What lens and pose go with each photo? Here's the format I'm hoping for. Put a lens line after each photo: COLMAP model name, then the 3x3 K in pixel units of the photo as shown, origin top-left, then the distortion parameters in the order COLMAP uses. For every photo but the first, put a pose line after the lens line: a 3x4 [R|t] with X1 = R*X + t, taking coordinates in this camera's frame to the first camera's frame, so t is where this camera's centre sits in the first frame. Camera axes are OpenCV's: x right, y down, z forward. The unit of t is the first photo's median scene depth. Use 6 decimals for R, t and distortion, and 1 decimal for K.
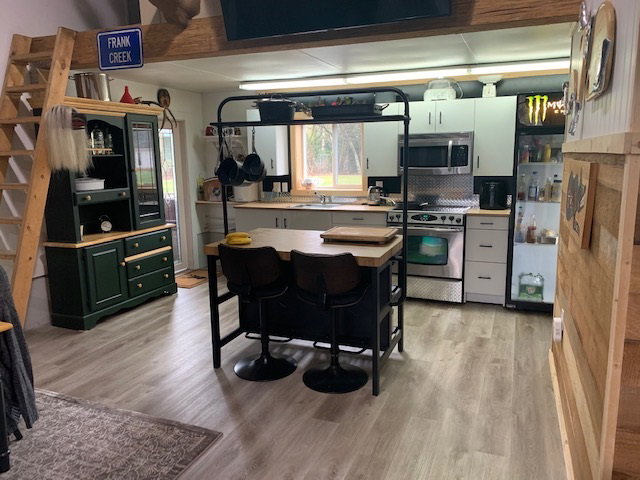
lens RADIAL K [[497.6, 0, 320.2], [0, 497.6, 241.9], [0, 0, 1]] dist [0.057036, -0.058544]
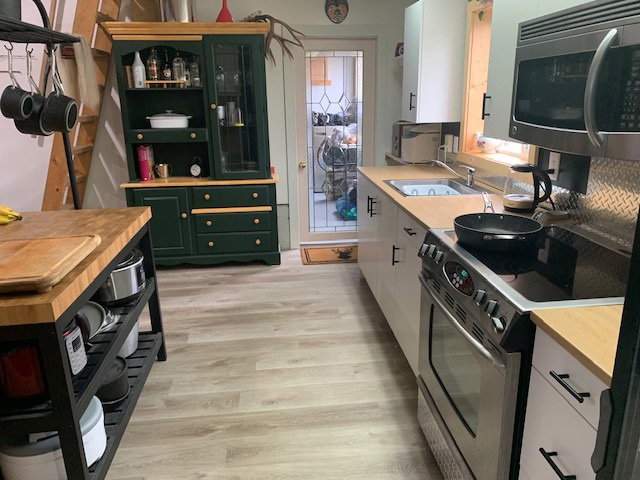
lens RADIAL K [[497.6, 0, 323.5], [0, 497.6, 240.2], [0, 0, 1]] dist [0.057036, -0.058544]
pose [[0.478845, 0.254040, -0.840340, 0.467230], [-0.149647, 0.966827, 0.207006, -0.129732], [0.865051, 0.026631, 0.500977, 0.755931]]
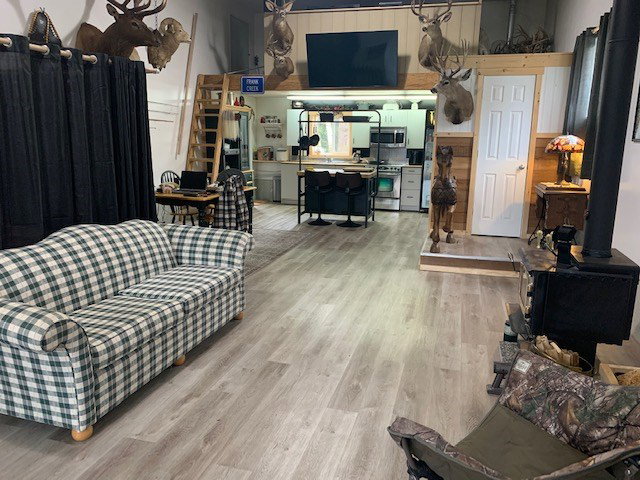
lens RADIAL K [[497.6, 0, 318.7], [0, 497.6, 239.8], [0, 0, 1]] dist [0.057036, -0.058544]
pose [[0.994279, 0.013922, 0.105906, -0.266915], [-0.017309, 0.999365, 0.031130, 0.188869], [-0.105405, -0.032785, 0.993889, -1.027550]]
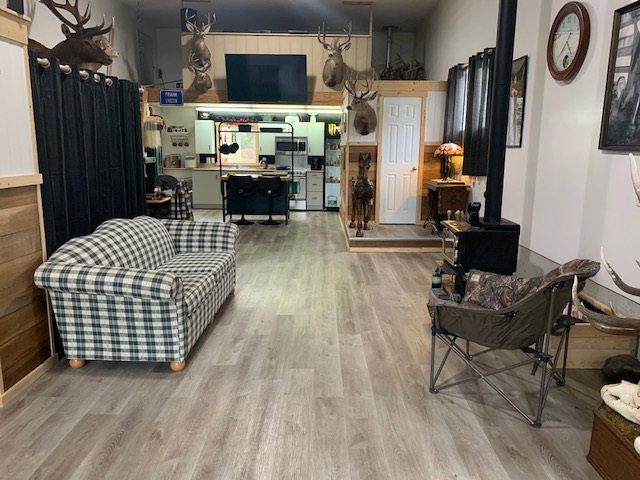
lens RADIAL K [[497.6, 0, 322.8], [0, 497.6, 244.0], [0, 0, 1]] dist [0.057036, -0.058544]
pose [[0.928480, -0.043128, 0.368869, -0.517234], [0.036383, 0.999020, 0.025223, 0.230163], [-0.369595, -0.009999, 0.929139, -1.215600]]
